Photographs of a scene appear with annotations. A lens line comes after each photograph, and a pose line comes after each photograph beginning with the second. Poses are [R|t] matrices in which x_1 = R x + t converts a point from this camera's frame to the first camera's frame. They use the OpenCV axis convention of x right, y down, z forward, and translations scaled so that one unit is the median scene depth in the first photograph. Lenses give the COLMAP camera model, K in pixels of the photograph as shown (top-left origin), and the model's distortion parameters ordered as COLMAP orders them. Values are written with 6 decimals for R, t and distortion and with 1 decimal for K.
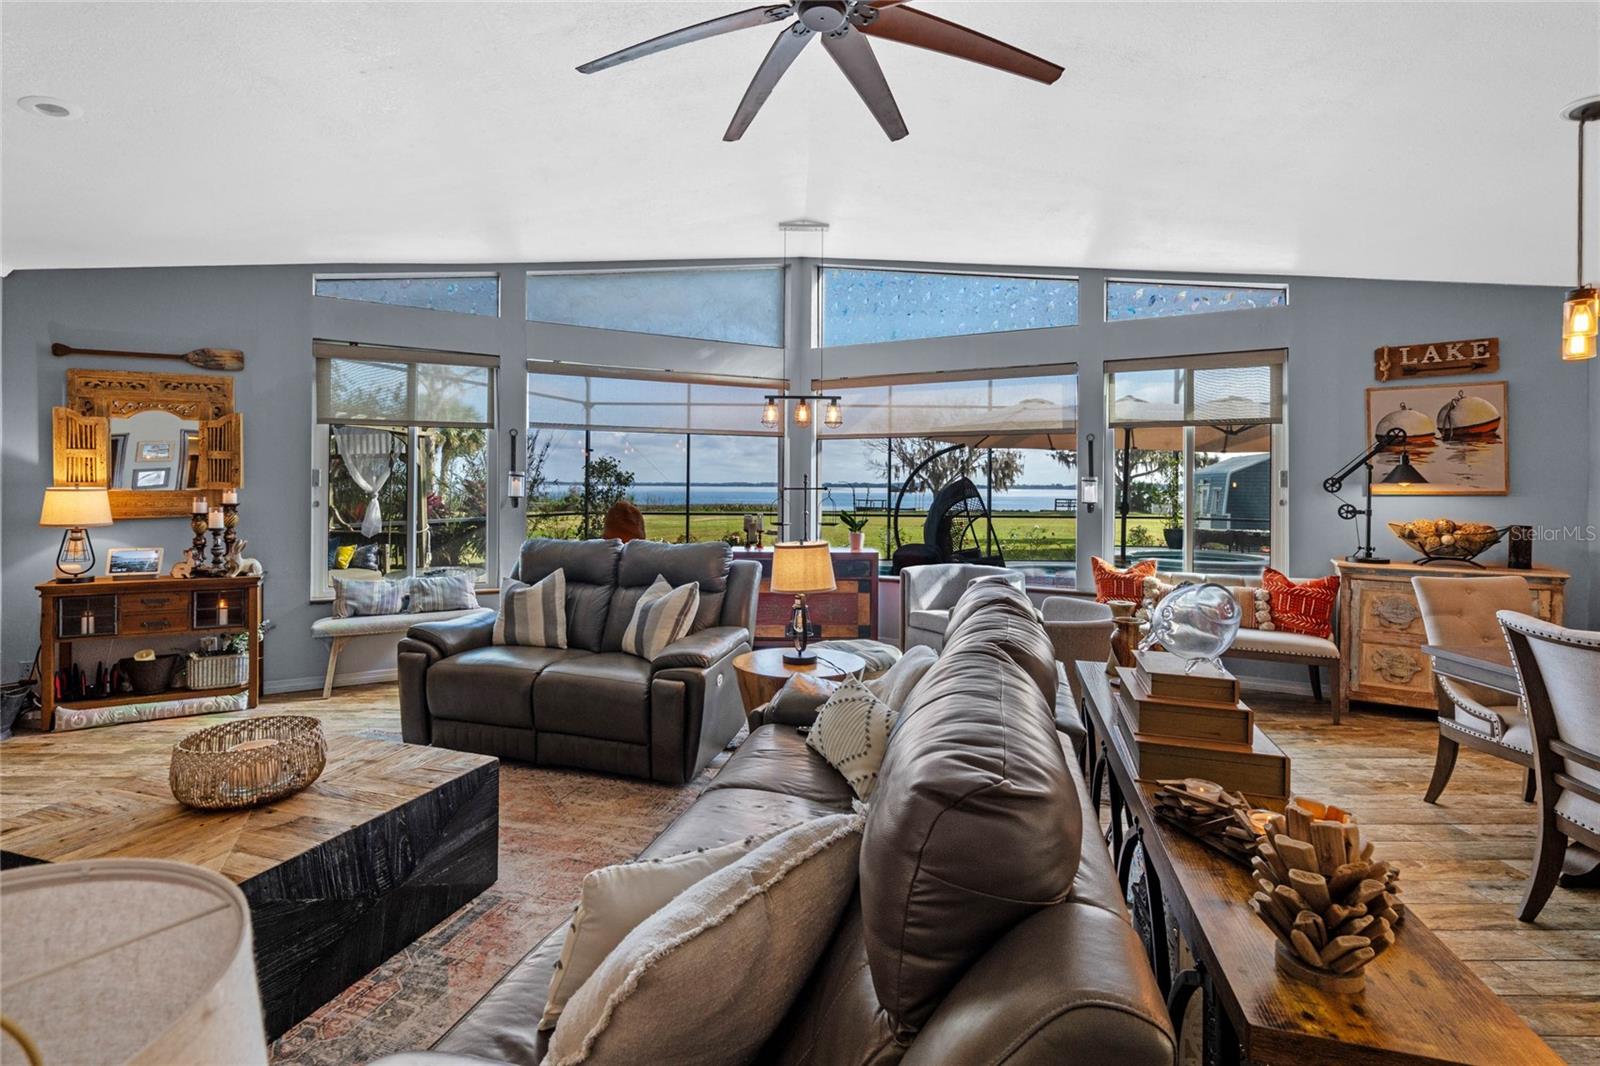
lens RADIAL K [[739.4, 0, 802.2], [0, 739.4, 489.0], [0, 0, 1]] dist [-0.002216, 0.000129]
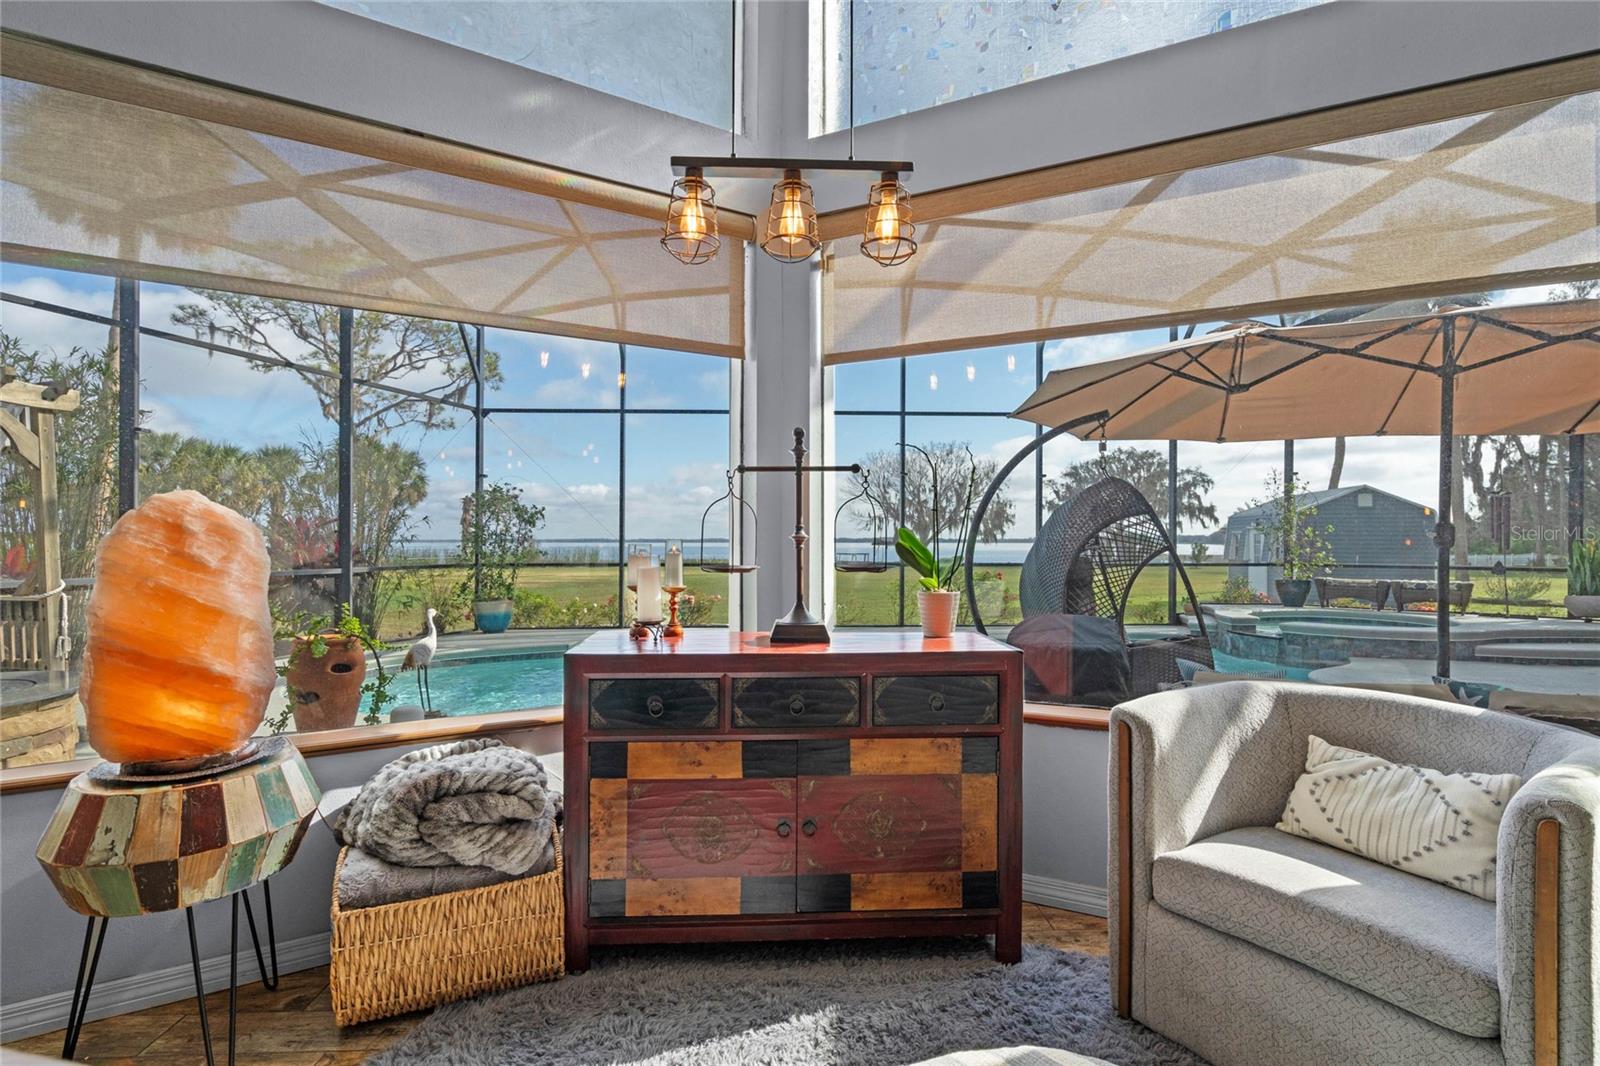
lens RADIAL K [[745.9, 0, 807.7], [0, 745.9, 540.2], [0, 0, 1]] dist [-0.003003, -0.000189]
pose [[0.999499, -0.008061, 0.030610, -0.002995], [0.008272, 0.999943, -0.006744, 0.048928], [-0.030554, 0.006994, 0.999509, 0.865307]]
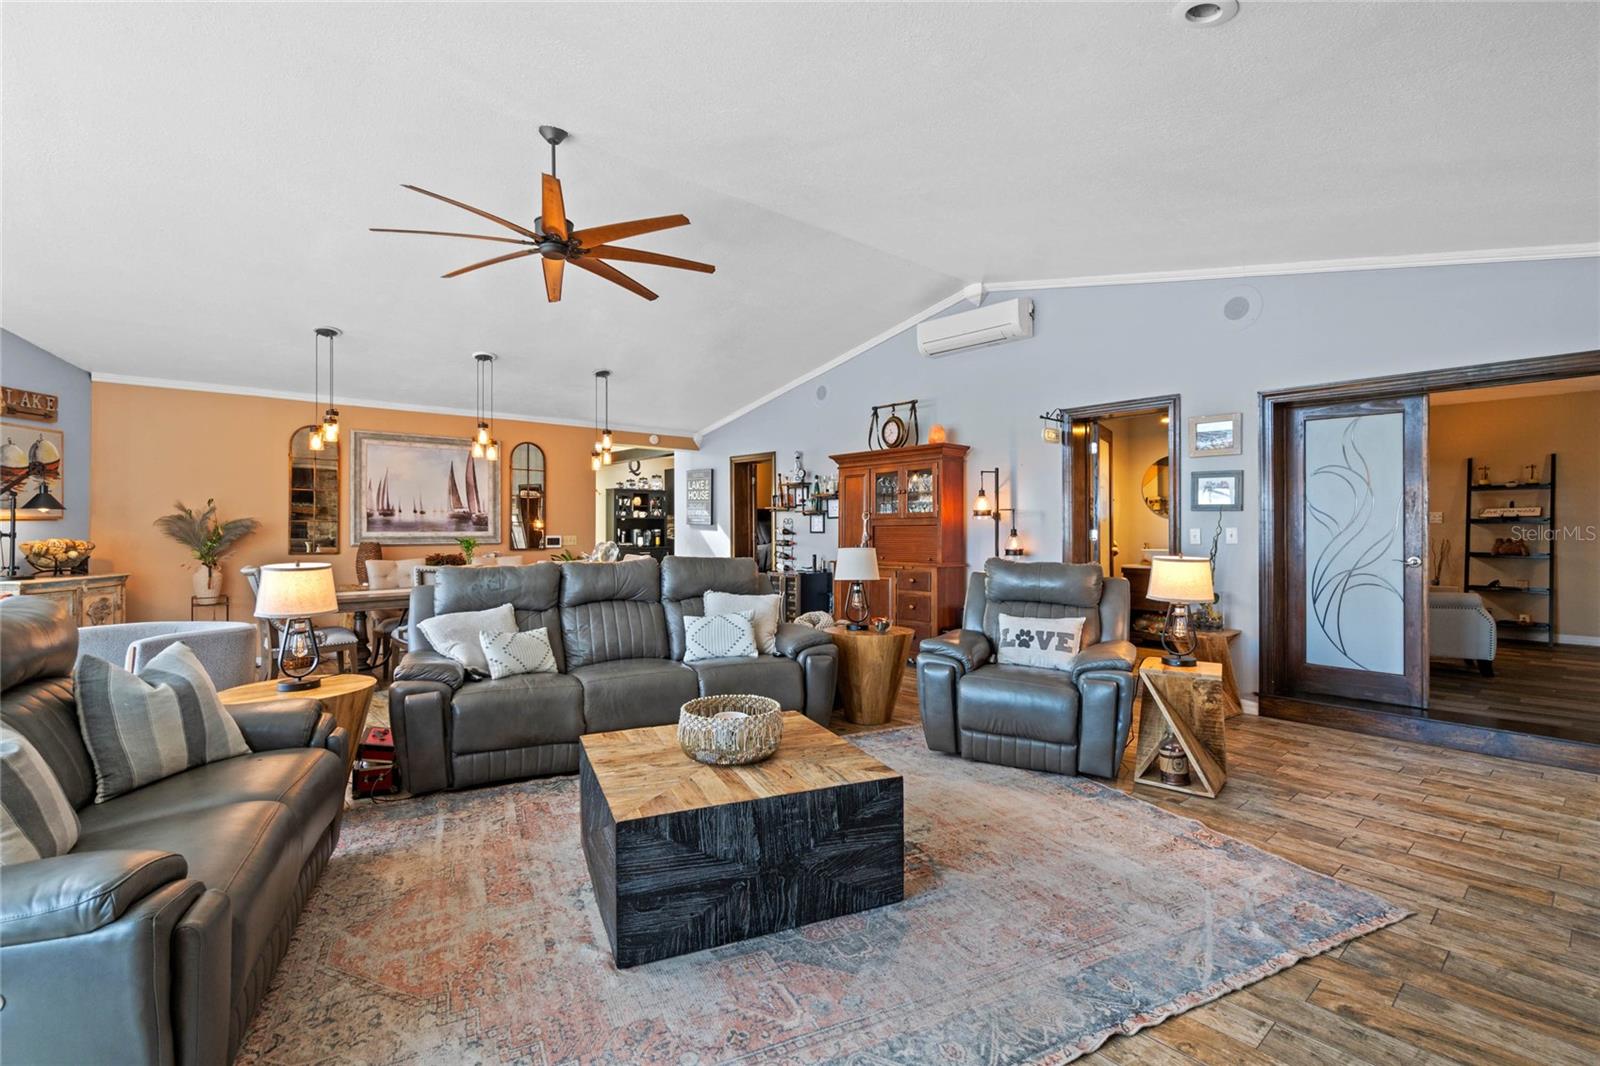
lens RADIAL K [[728.1, 0, 800.0], [0, 728.1, 533.0], [0, 0, 1]] dist [0.000282, 0.000304]
pose [[-0.648149, -0.011288, 0.761430, -0.837337], [0.001074, 0.999876, 0.015737, 0.012798], [-0.761513, 0.011018, -0.648056, 0.816773]]
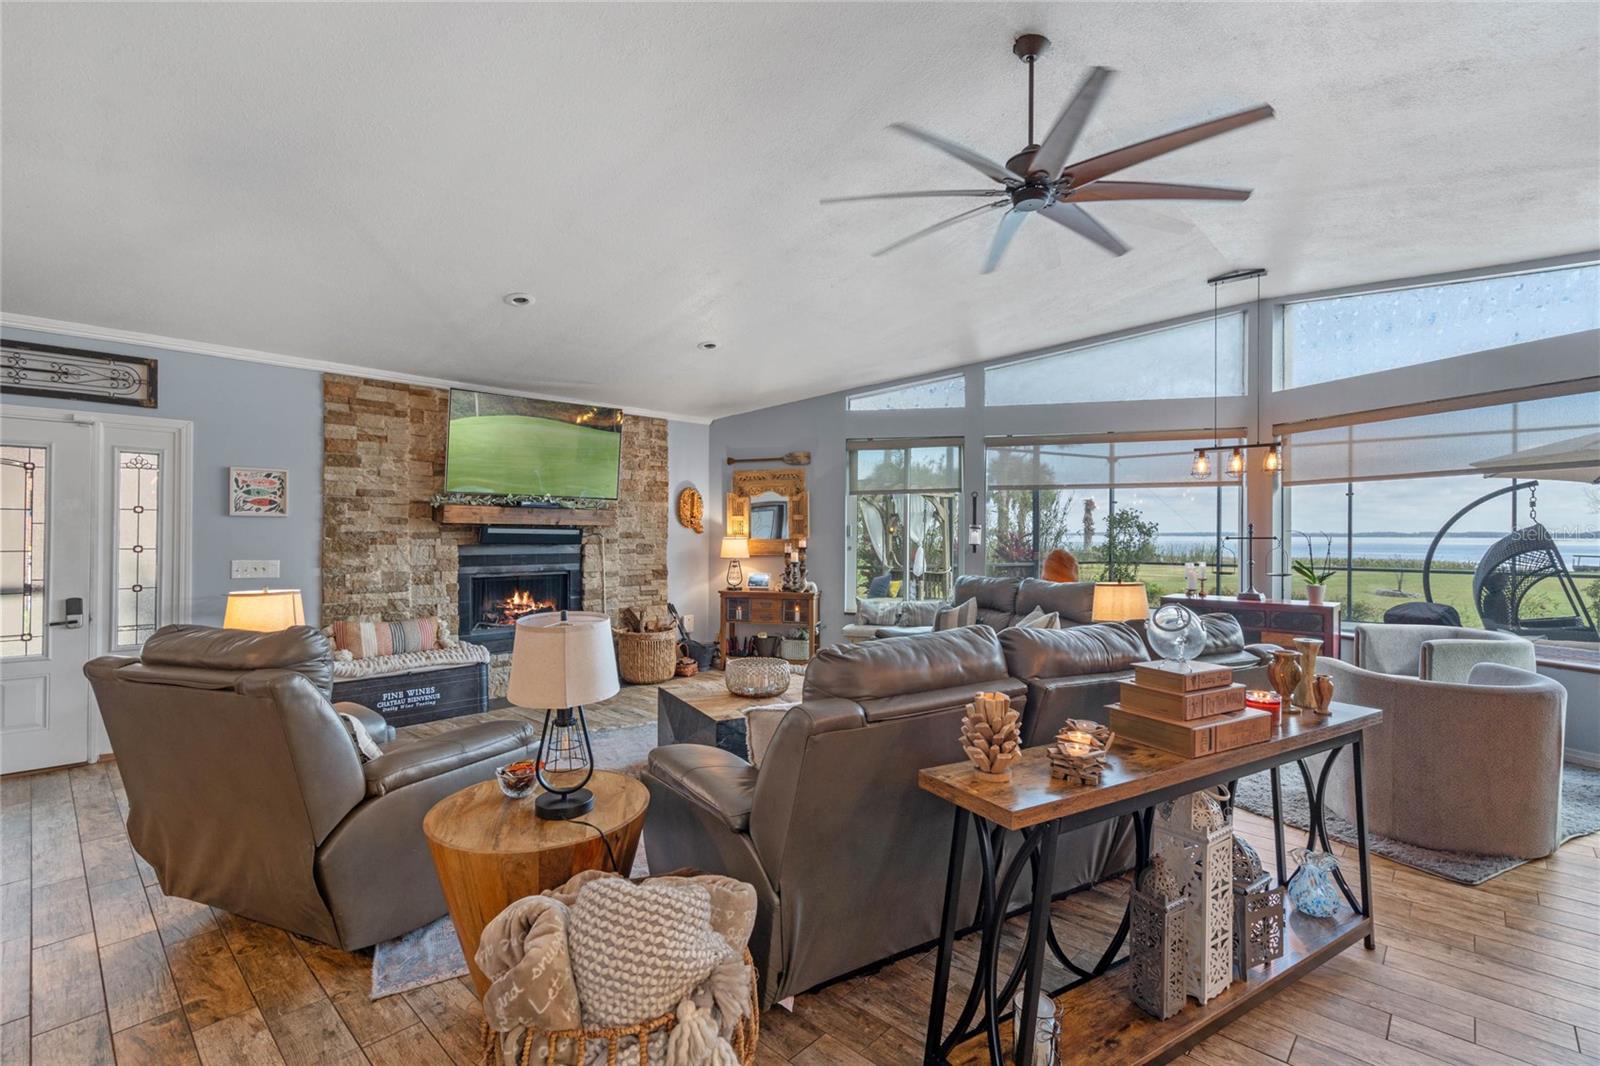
lens RADIAL K [[728.1, 0, 800.0], [0, 728.1, 533.0], [0, 0, 1]] dist [0.000282, 0.000304]
pose [[0.720386, -0.005440, -0.693552, 0.325513], [-0.001292, 0.999957, -0.009186, 0.002974], [0.693573, 0.007513, 0.720348, -0.151489]]
